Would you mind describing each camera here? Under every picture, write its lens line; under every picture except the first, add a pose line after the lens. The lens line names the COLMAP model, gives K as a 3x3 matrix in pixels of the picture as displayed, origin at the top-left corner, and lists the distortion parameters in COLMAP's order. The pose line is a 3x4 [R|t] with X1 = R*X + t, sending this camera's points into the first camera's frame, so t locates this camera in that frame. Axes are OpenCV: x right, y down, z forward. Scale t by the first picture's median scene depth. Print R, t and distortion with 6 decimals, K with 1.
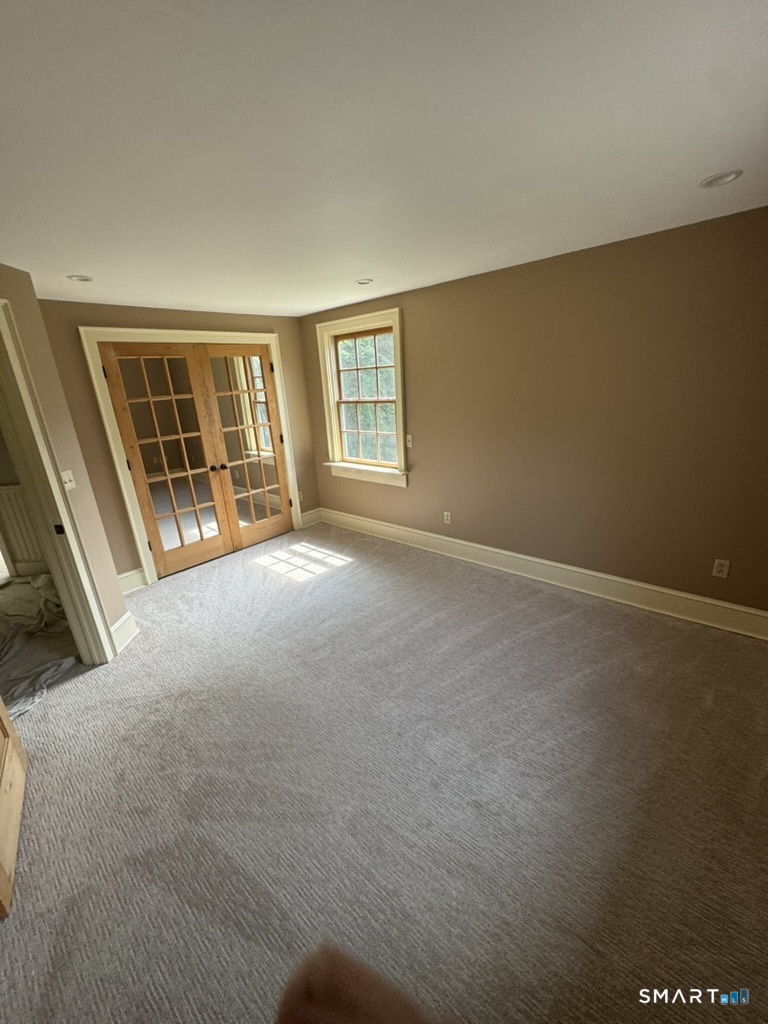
lens RADIAL K [[407.4, 0, 380.5], [0, 407.4, 515.5], [0, 0, 1]] dist [-0.010119, -0.000576]
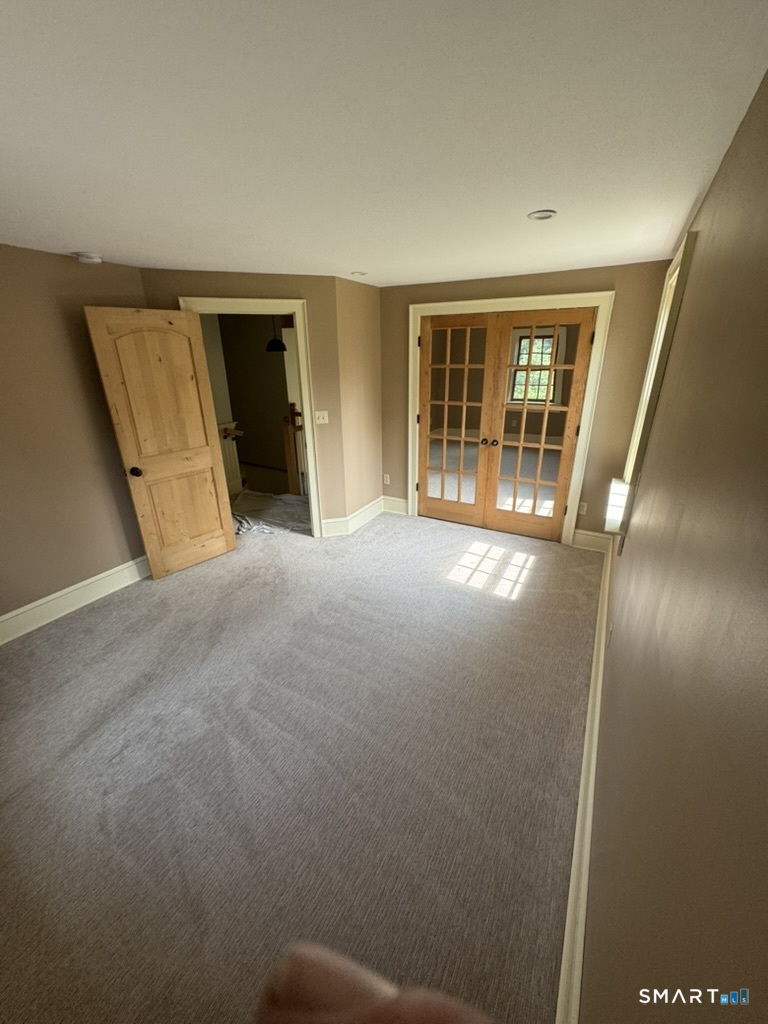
lens RADIAL K [[407.4, 0, 382.6], [0, 407.4, 509.9], [0, 0, 1]] dist [-0.010119, -0.000576]
pose [[0.231884, 0.408333, -0.882889, 0.494563], [-0.312270, 0.890838, 0.329994, -0.223552], [0.921259, 0.199179, 0.334081, 0.483480]]
